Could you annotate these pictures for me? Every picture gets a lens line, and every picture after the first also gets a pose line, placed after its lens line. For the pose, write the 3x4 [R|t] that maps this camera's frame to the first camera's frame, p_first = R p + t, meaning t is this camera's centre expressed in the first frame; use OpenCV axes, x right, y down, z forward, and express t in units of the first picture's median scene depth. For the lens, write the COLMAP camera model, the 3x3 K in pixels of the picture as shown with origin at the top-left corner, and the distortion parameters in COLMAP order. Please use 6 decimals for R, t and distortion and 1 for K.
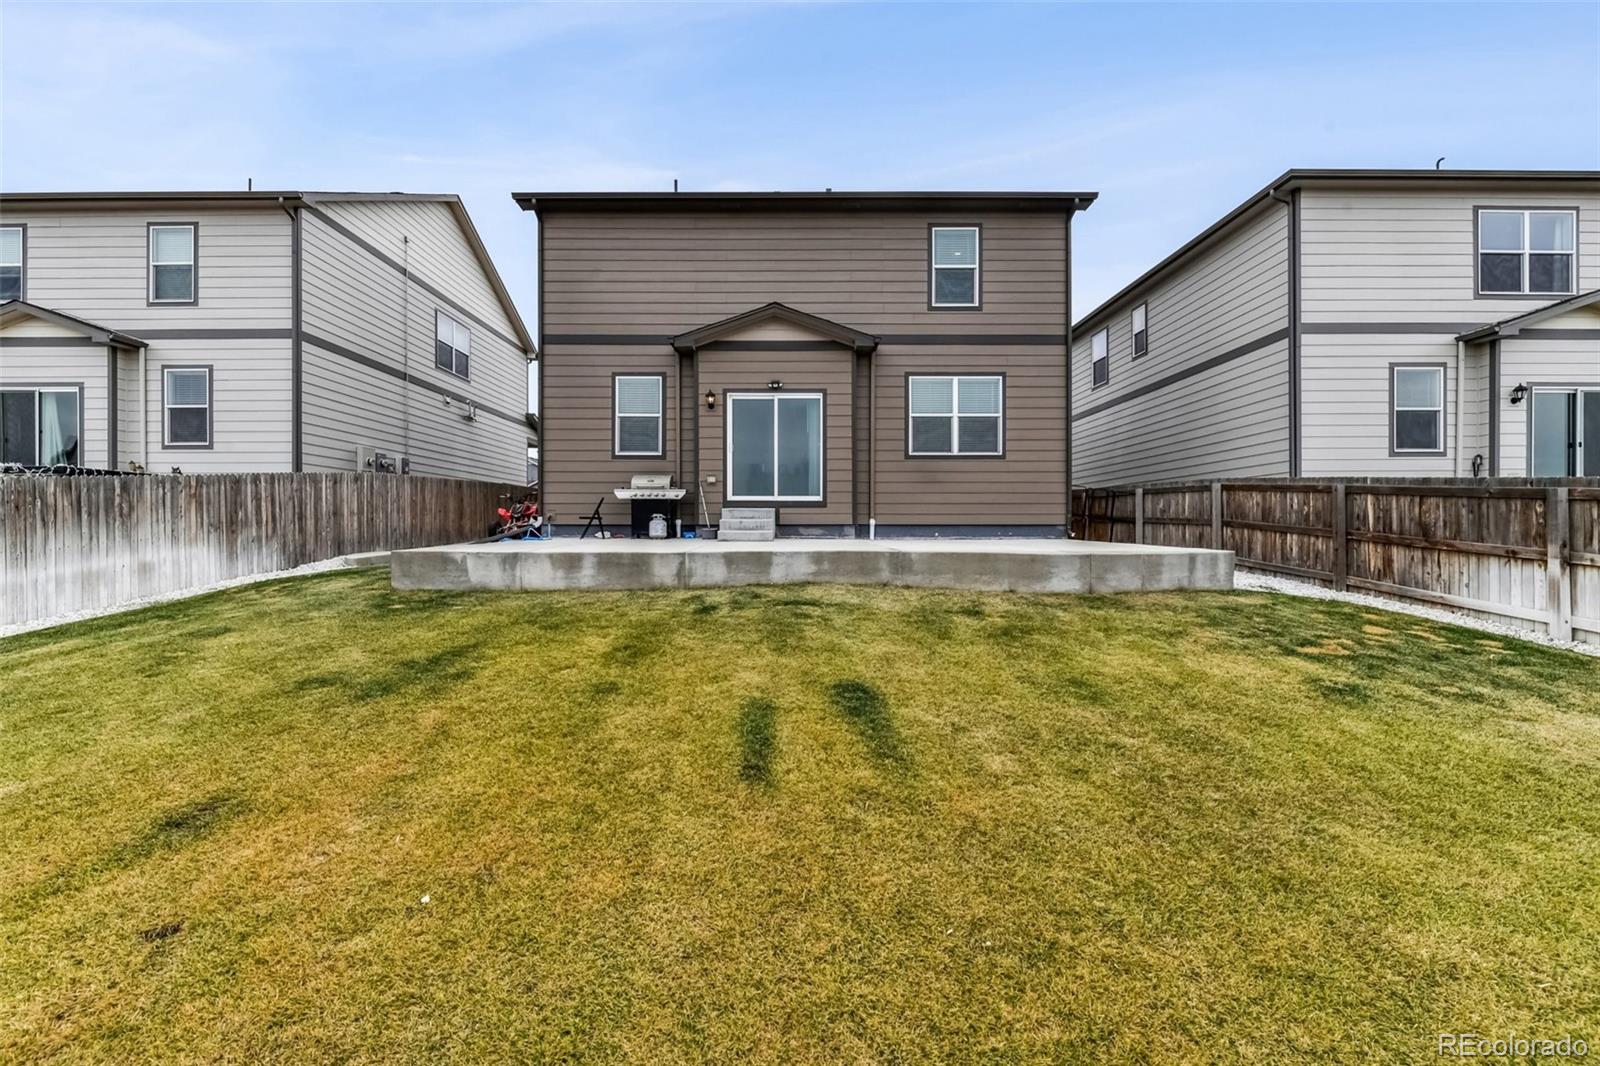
lens RADIAL K [[650.1, 0, 796.0], [0, 650.1, 531.5], [0, 0, 1]] dist [0.001740, -0.002851]
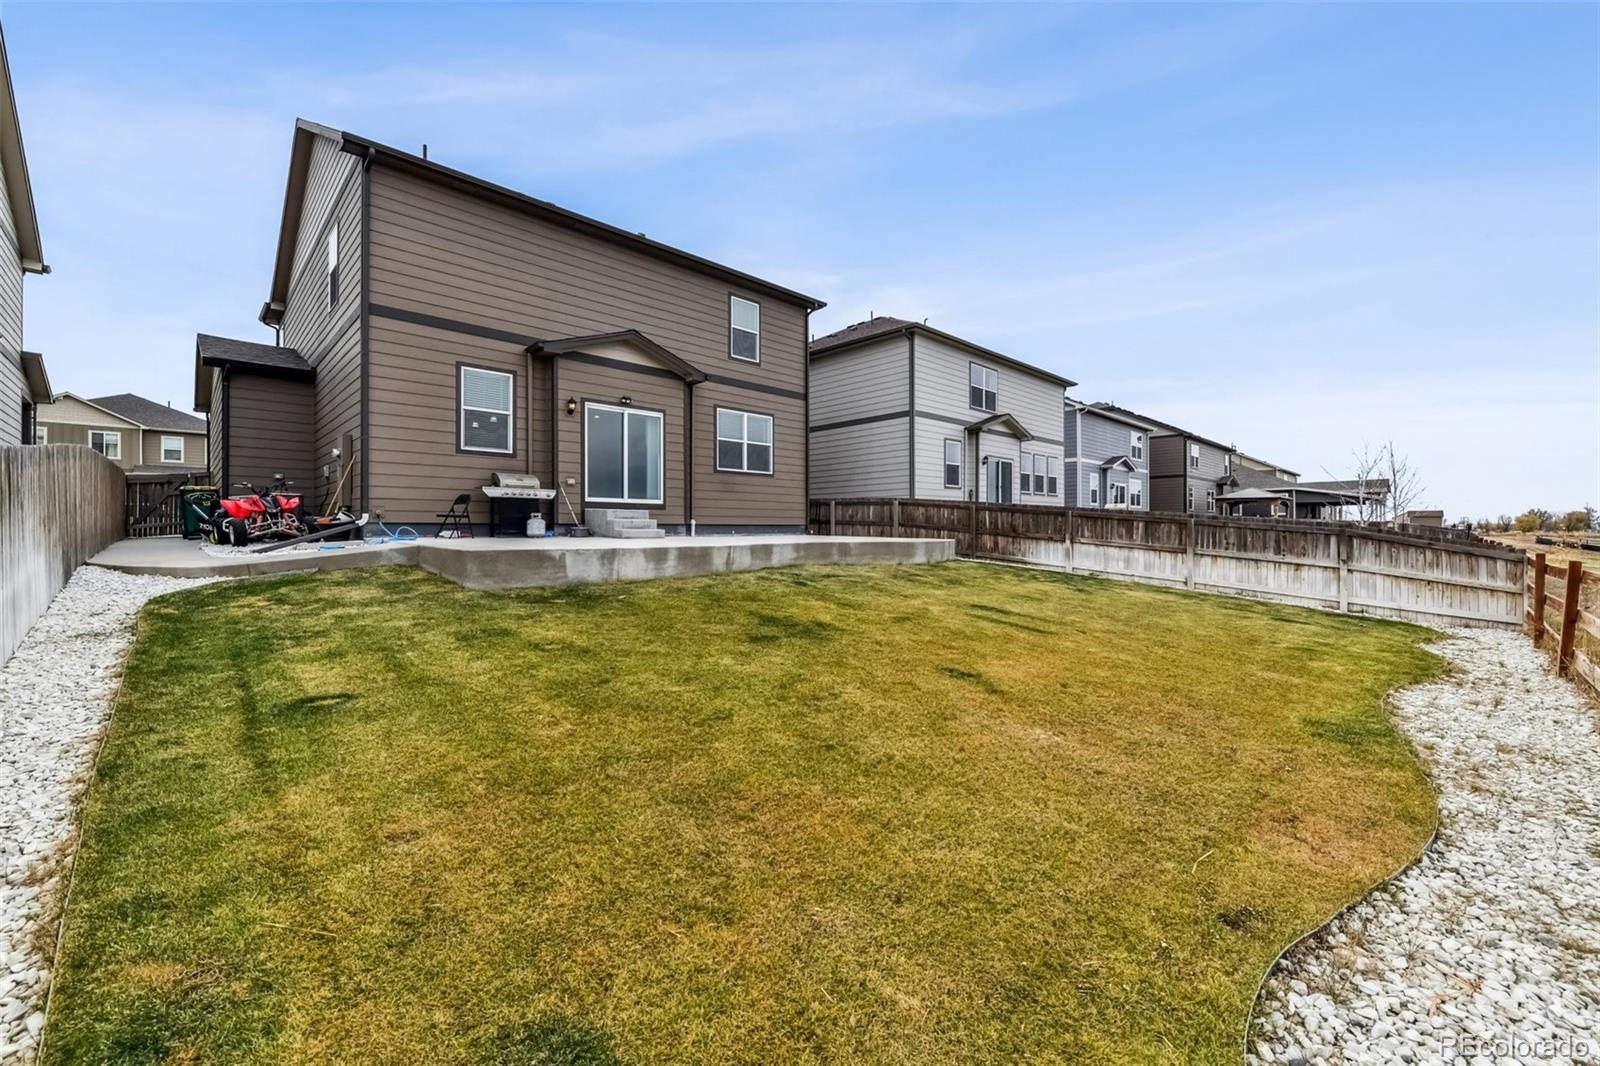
lens RADIAL K [[650.1, 0, 788.7], [0, 650.1, 528.9], [0, 0, 1]] dist [0.001740, -0.002851]
pose [[0.714895, -0.001180, 0.699231, -0.679853], [0.003449, 0.999992, -0.001838, 0.001120], [-0.699223, 0.003726, 0.714894, -0.007108]]
